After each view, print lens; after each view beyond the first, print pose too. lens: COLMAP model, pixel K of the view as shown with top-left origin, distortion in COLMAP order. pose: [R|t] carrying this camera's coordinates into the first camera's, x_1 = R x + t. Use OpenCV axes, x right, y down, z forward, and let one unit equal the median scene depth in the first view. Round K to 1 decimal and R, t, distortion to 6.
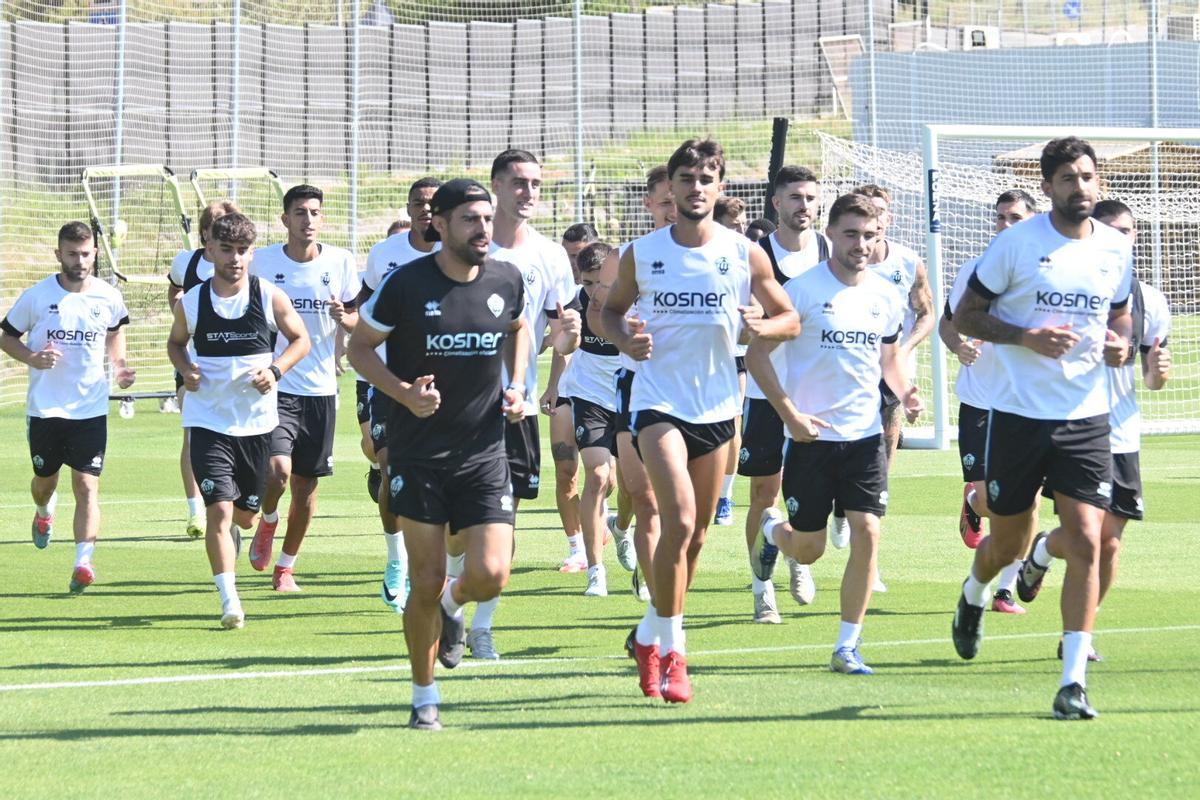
lens RADIAL K [[8939.8, 0, 597.7], [0, 8939.8, 399.4], [0, 0, 1]] dist [-0.127752, 0.000000]
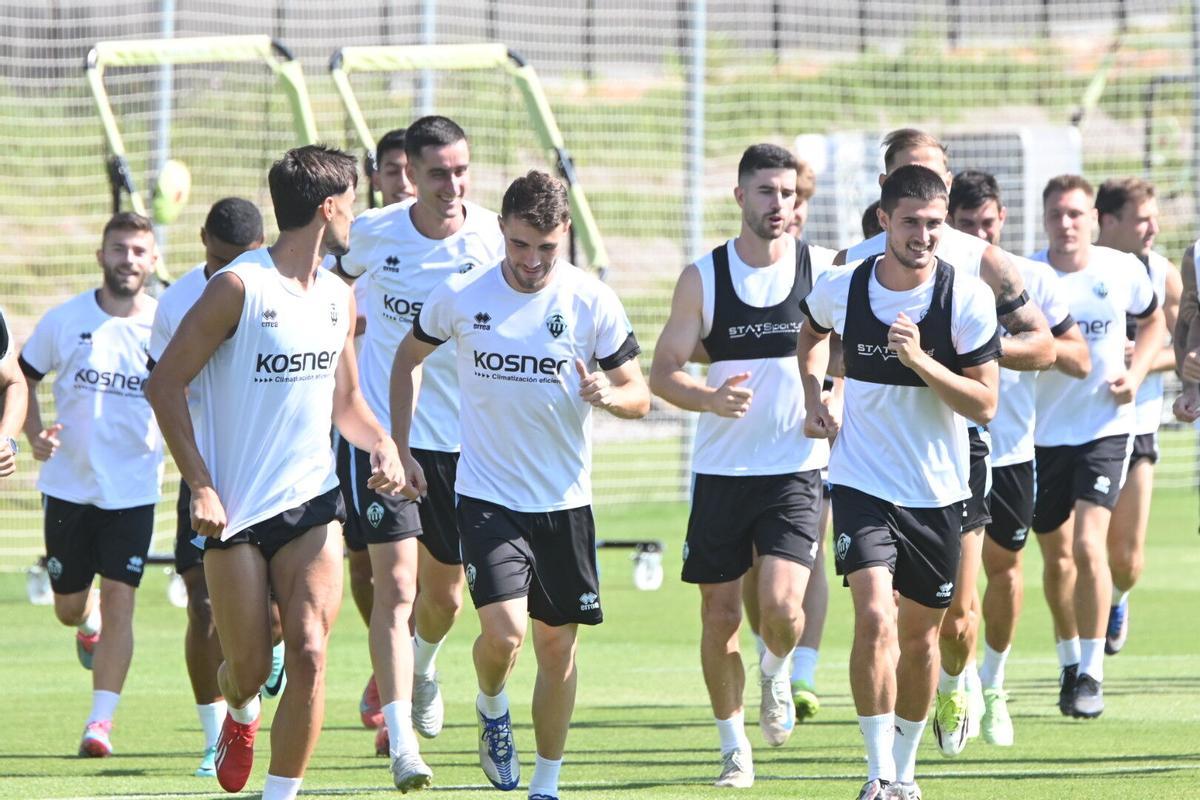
lens RADIAL K [[8939.8, 0, 600.9], [0, 8939.8, 400.4], [0, 0, 1]] dist [-0.127752, 0.000000]
pose [[0.995585, 0.005412, -0.093705, 0.009774], [-0.004524, 0.999943, 0.009687, -0.012524], [0.093752, -0.009220, 0.995553, 0.556638]]
